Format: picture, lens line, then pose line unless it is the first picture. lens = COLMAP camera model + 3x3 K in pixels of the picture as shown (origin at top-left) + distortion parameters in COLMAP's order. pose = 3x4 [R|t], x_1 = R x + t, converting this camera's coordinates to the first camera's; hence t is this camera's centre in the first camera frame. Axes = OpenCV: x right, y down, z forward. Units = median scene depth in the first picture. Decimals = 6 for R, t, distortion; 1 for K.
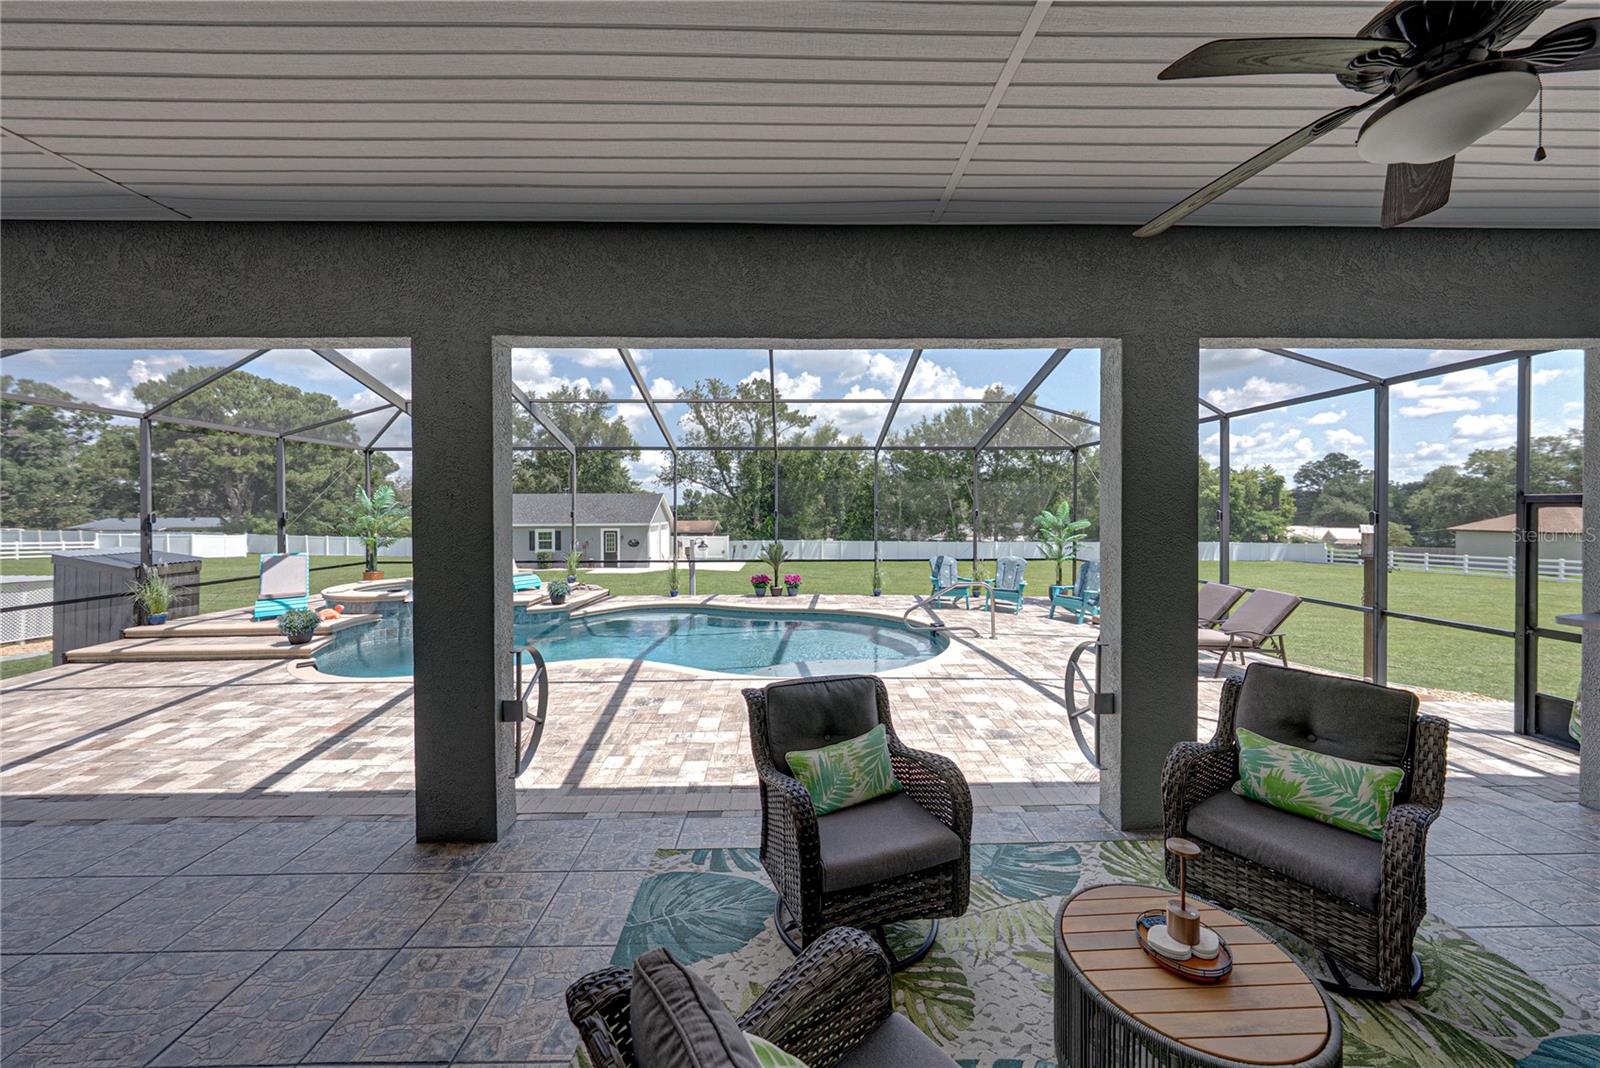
lens RADIAL K [[564.3, 0, 807.0], [0, 564.3, 513.8], [0, 0, 1]] dist [-0.001637, 0.000031]
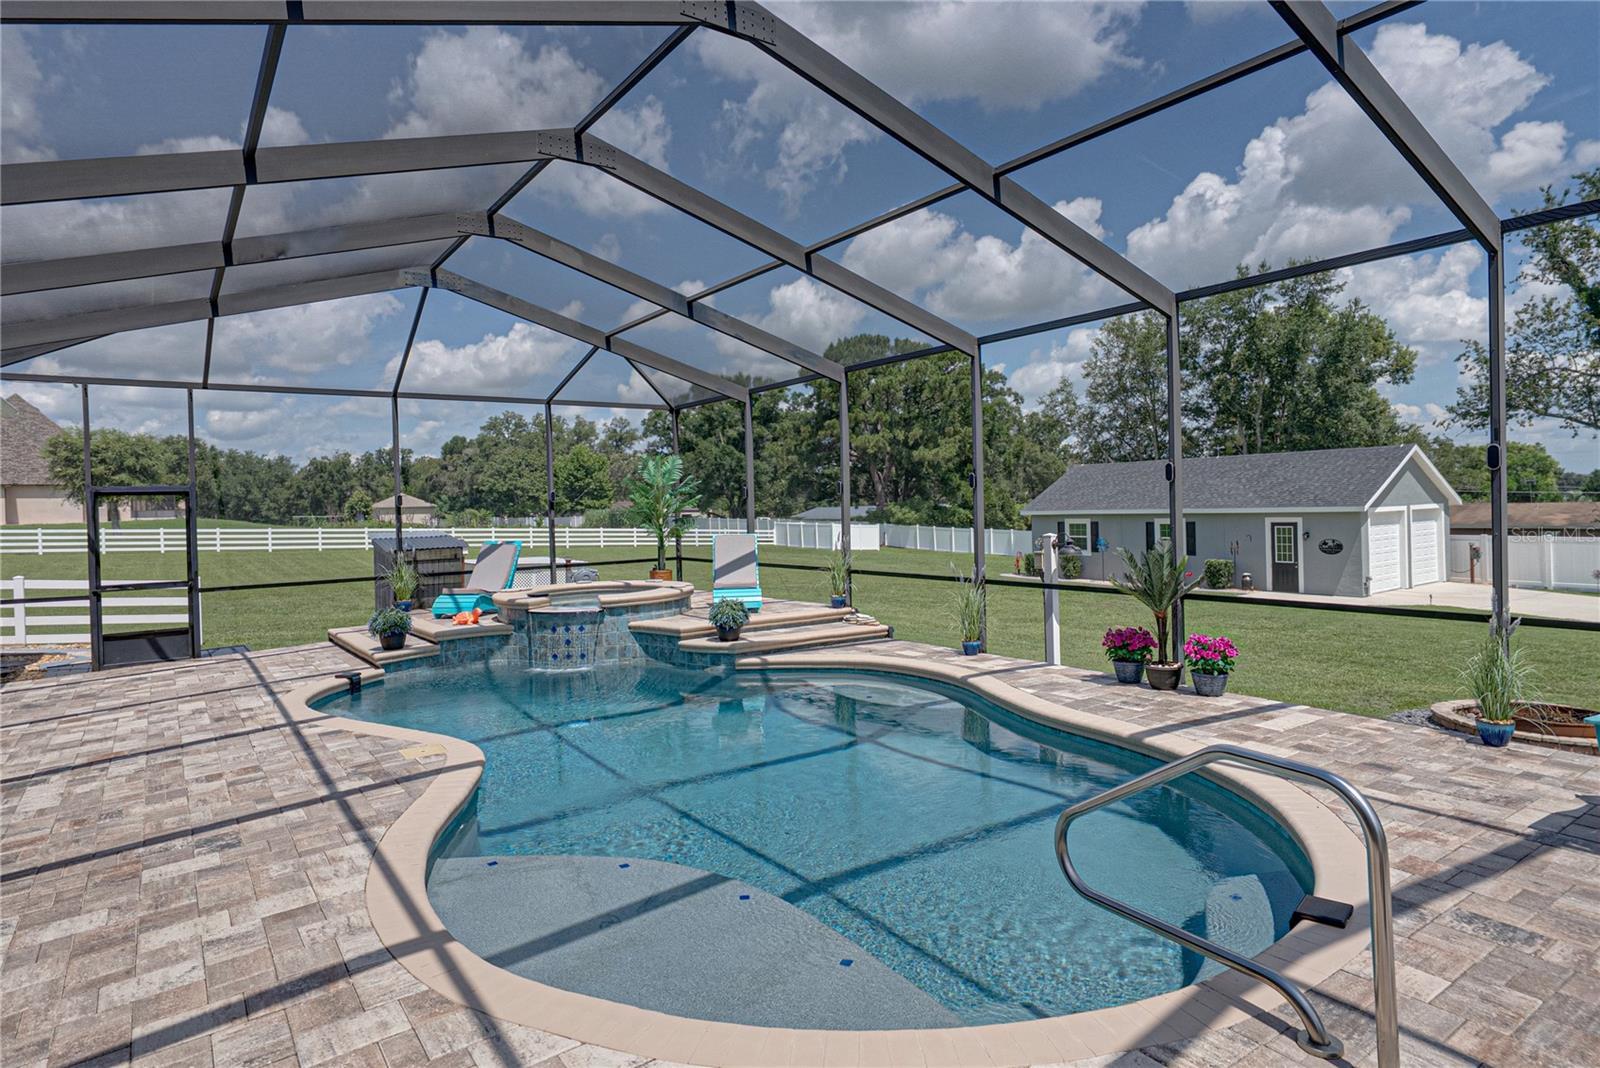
lens RADIAL K [[910.1, 0, 792.0], [0, 910.1, 507.1], [0, 0, 1]] dist [0.003535, 0.001119]
pose [[0.550199, -0.008858, -0.834987, 0.077412], [0.018450, 0.999829, 0.001550, 0.004577], [0.834830, -0.016258, 0.550268, 0.111357]]
